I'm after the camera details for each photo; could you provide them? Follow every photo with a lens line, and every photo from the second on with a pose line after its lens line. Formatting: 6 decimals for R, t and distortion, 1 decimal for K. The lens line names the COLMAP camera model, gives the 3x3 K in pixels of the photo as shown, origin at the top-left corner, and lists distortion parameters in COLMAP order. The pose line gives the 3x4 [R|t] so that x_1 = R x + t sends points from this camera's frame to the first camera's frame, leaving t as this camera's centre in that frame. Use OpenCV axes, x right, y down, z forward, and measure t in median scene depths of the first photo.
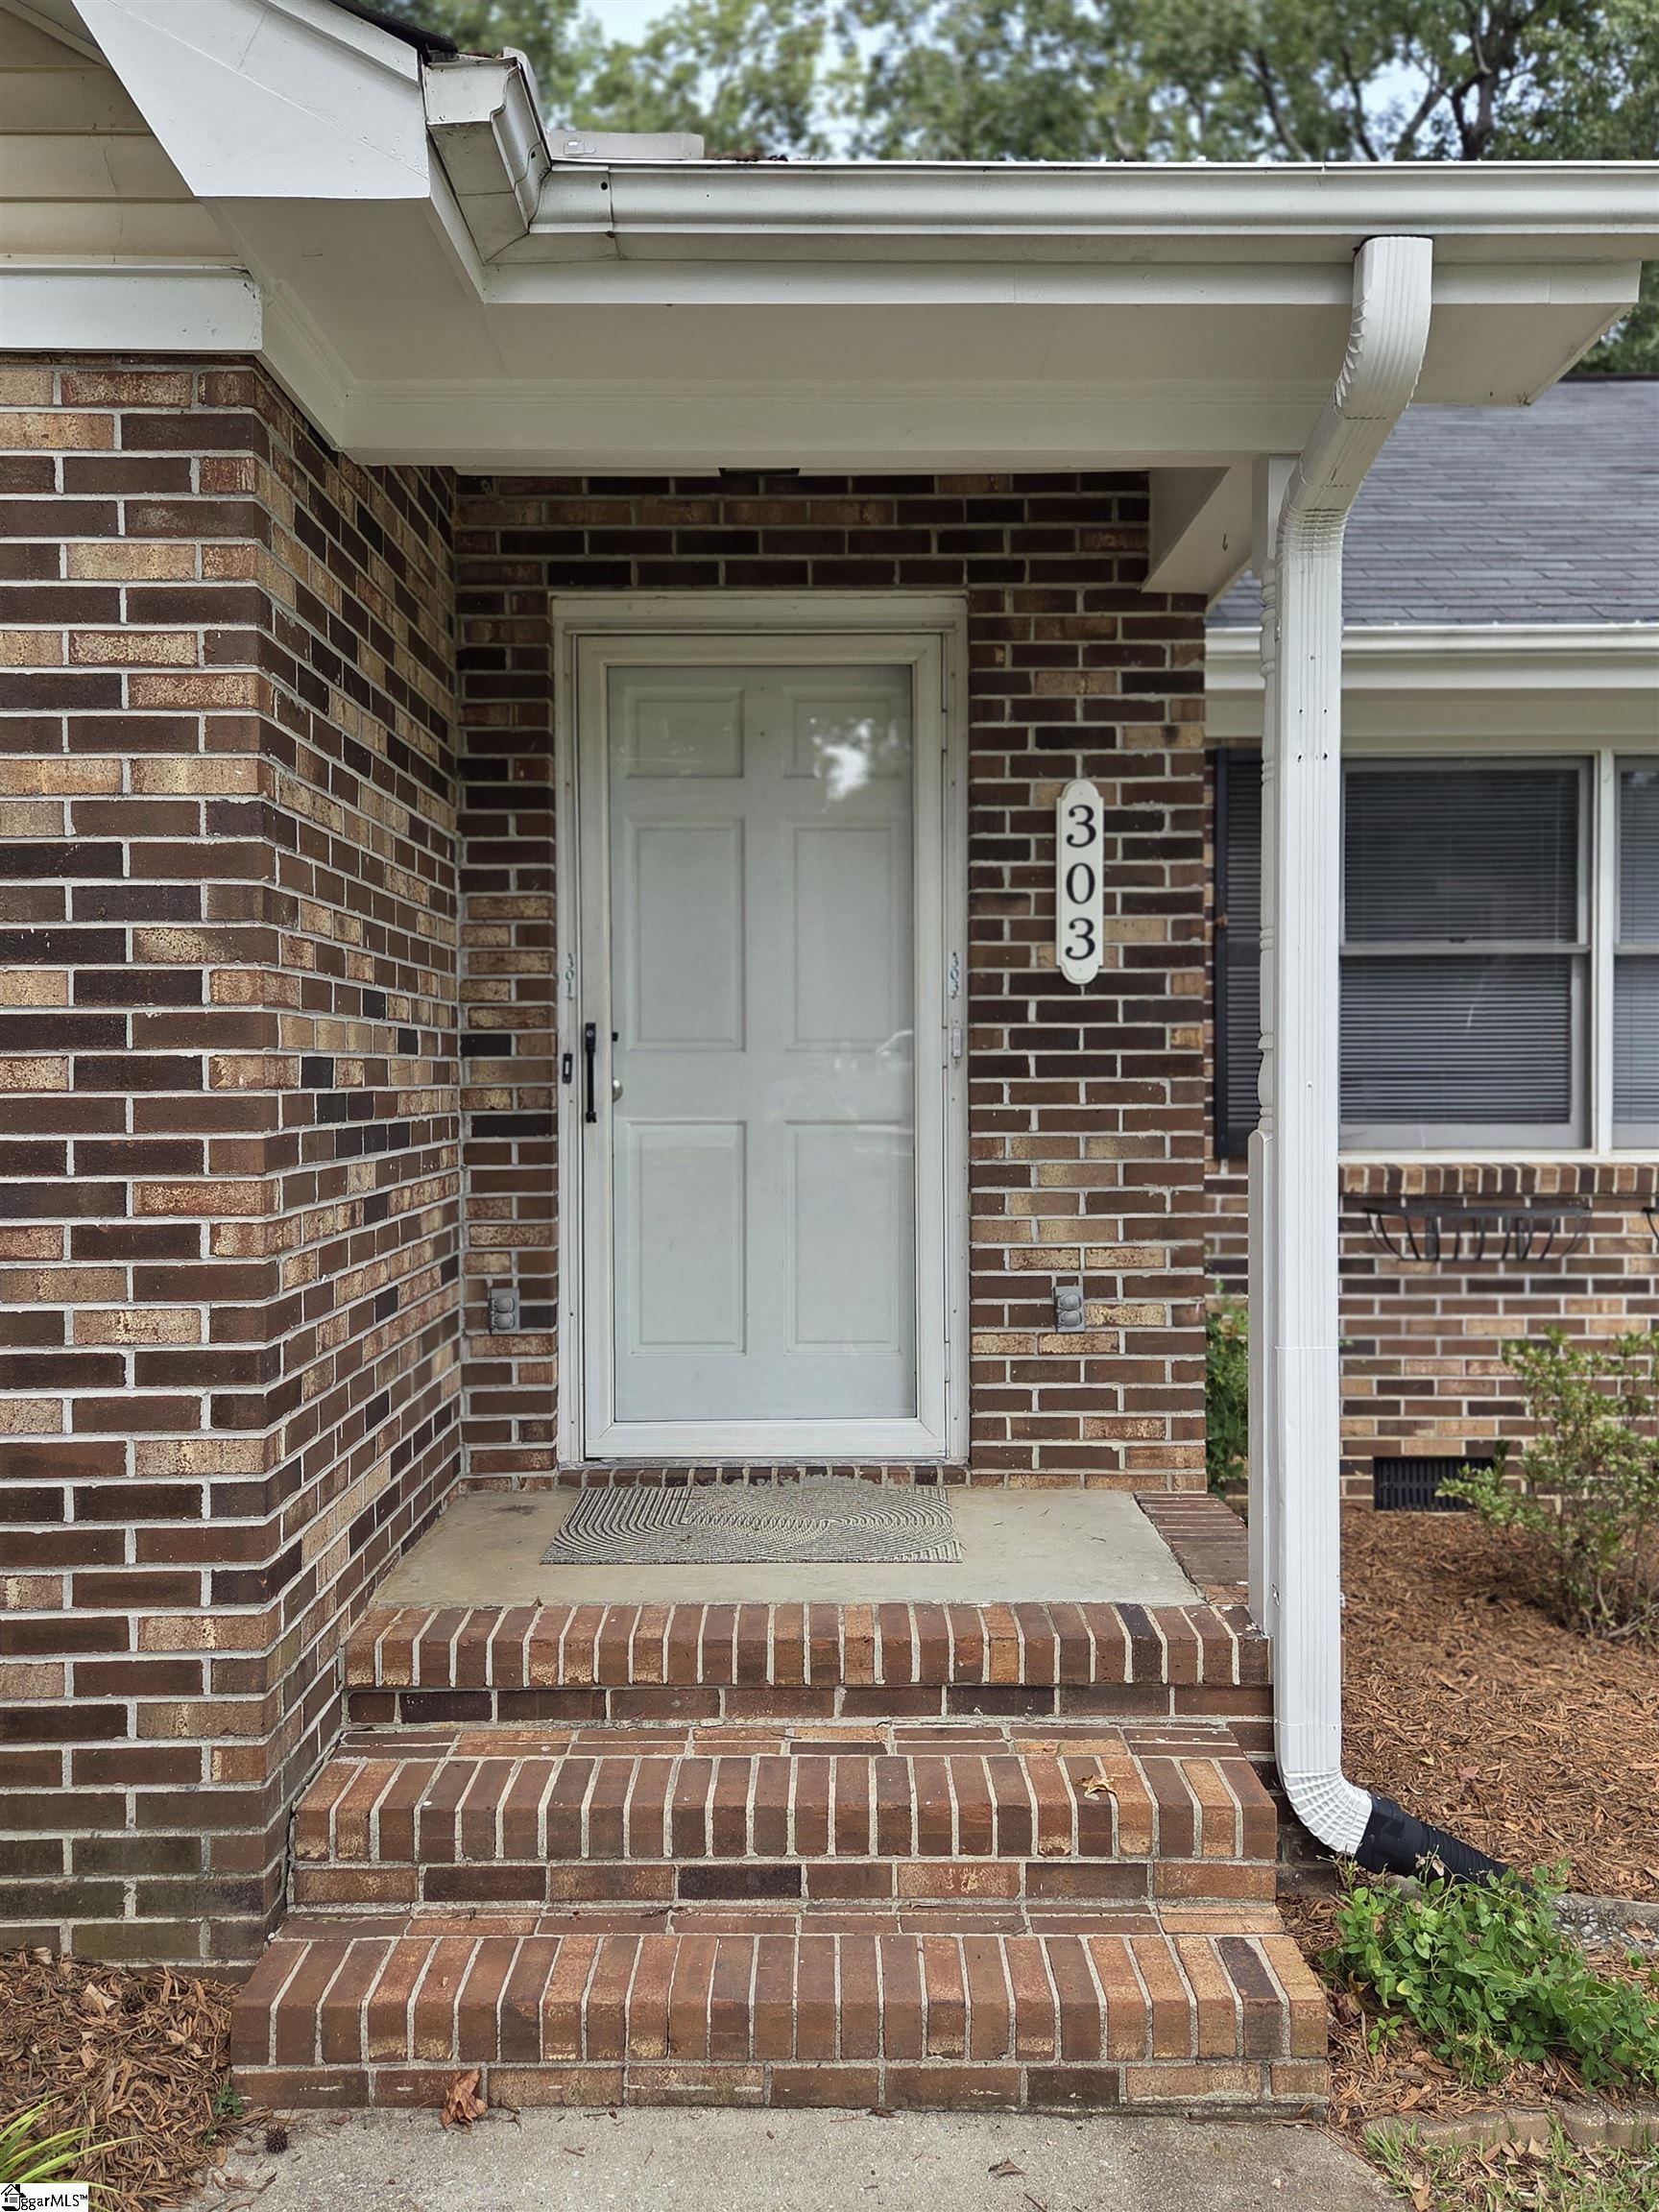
lens RADIAL K [[1806.7, 0, 828.4], [0, 1806.7, 1105.0], [0, 0, 1]] dist [0.026162, -0.002465]
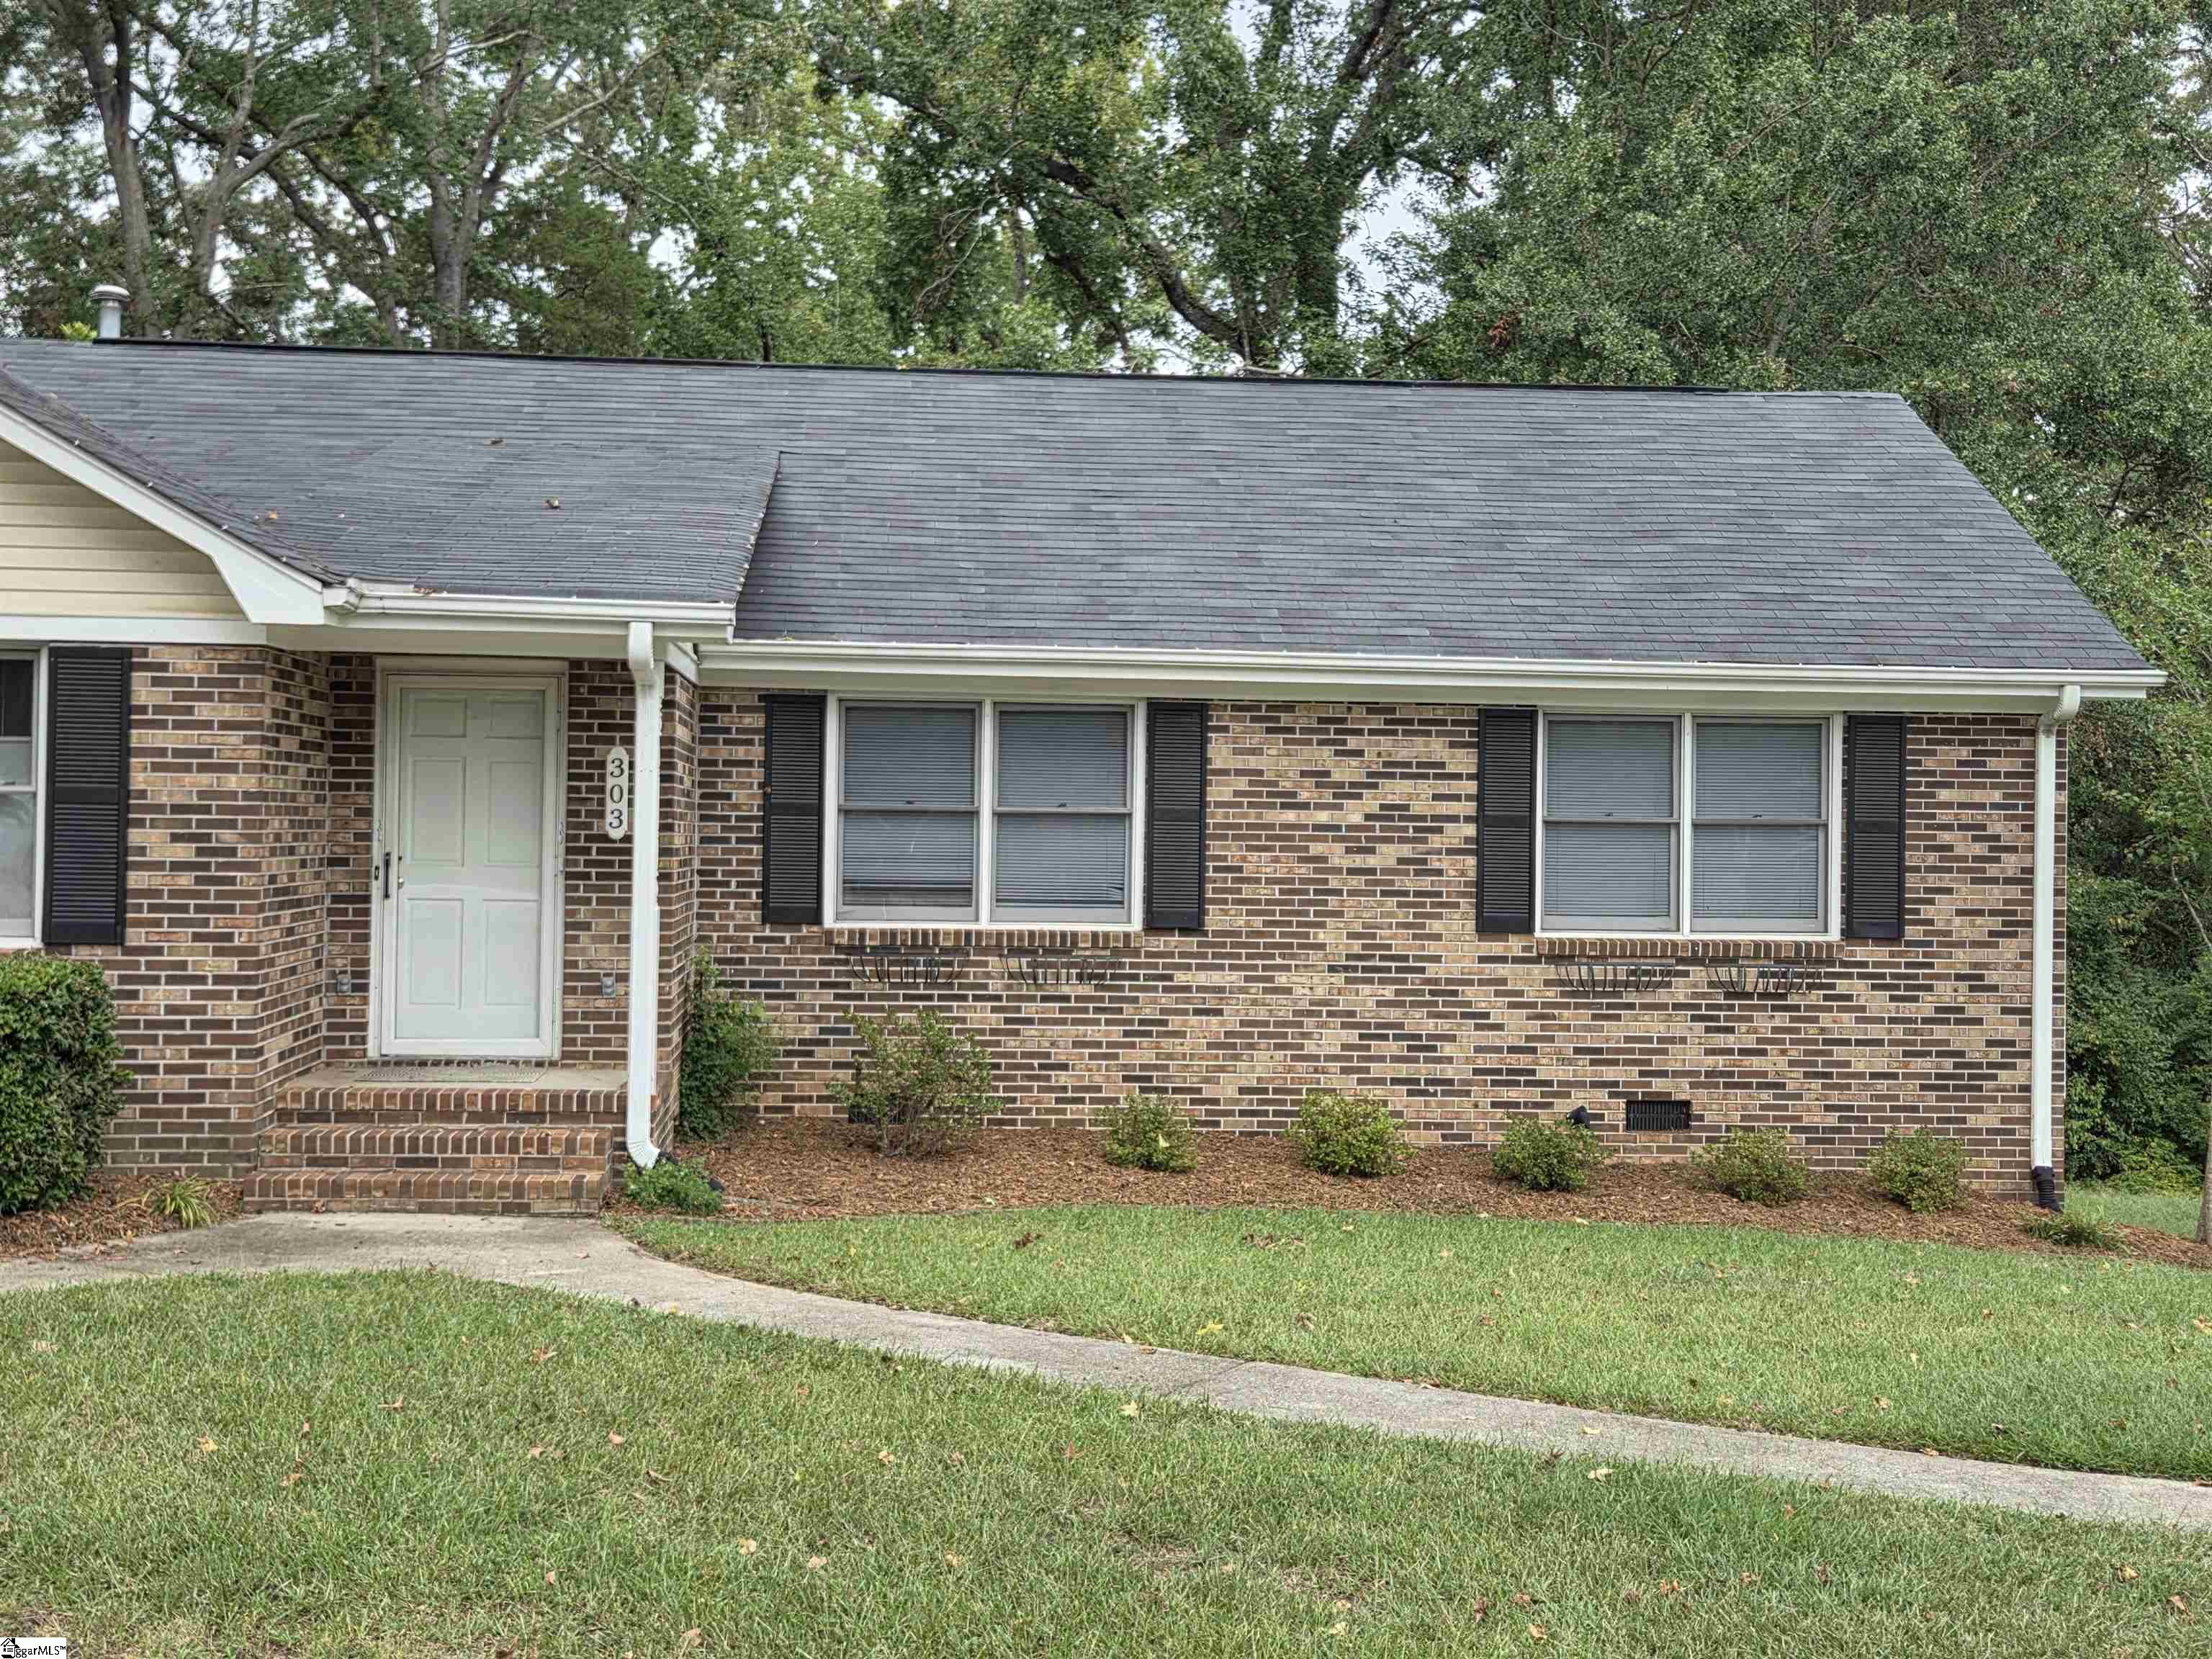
lens RADIAL K [[2631.6, 0, 1152.3], [0, 2631.6, 777.4], [0, 0, 1]] dist [-0.015574, 0.000000]
pose [[0.994637, 0.020332, 0.101413, 0.589773], [-0.016659, 0.999179, -0.036937, -0.044147], [-0.102081, 0.035050, 0.994158, -2.868382]]
